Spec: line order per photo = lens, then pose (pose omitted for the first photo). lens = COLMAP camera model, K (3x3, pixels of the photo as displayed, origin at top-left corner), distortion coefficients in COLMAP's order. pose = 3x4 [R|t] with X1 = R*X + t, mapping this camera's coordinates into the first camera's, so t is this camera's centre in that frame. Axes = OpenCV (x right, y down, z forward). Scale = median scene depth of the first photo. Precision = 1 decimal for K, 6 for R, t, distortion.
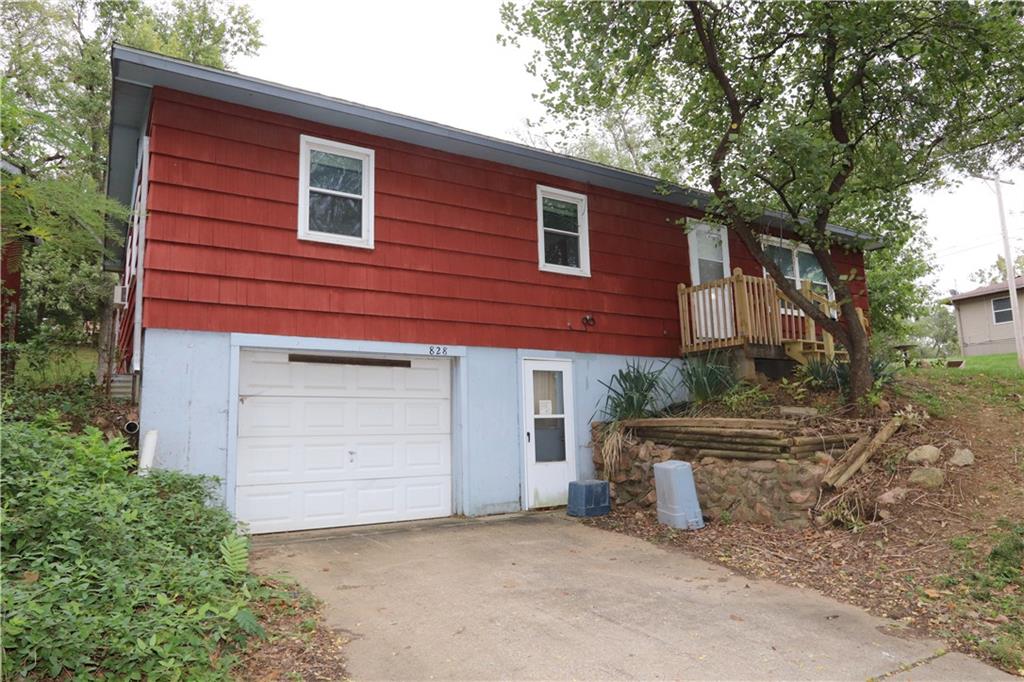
lens RADIAL K [[671.2, 0, 509.8], [0, 671.2, 340.9], [0, 0, 1]] dist [-0.002806, -0.000173]
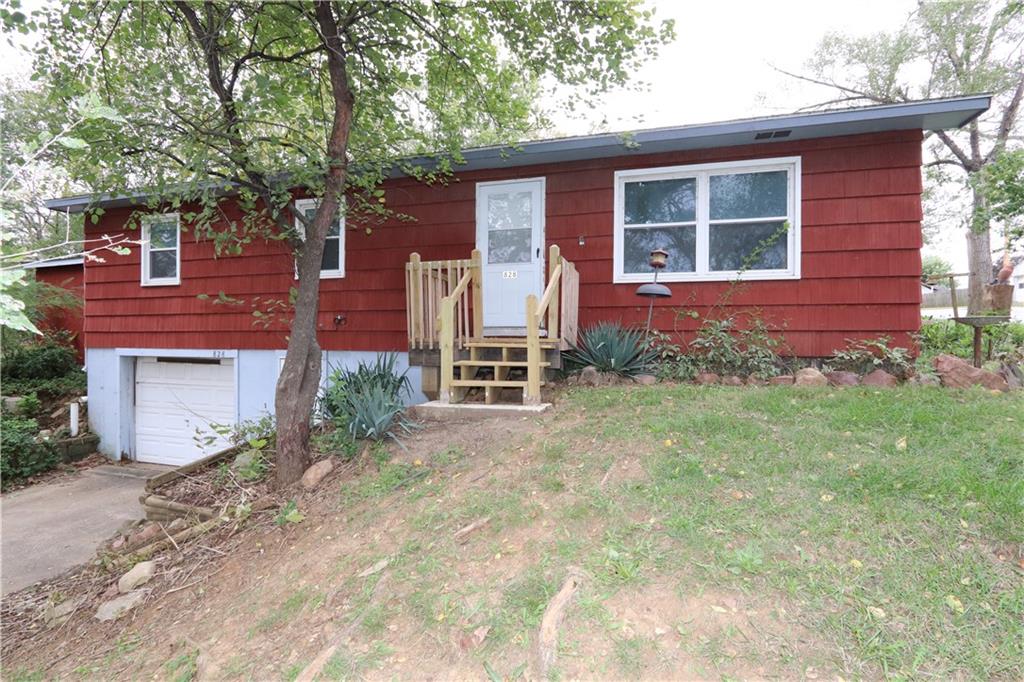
lens RADIAL K [[473.0, 0, 516.1], [0, 473.0, 342.6], [0, 0, 1]] dist [-0.017950, 0.001160]
pose [[0.675237, 0.026047, -0.737141, 0.980559], [0.081046, 0.990705, 0.109247, -0.062025], [0.733135, -0.133510, 0.666850, 0.805104]]
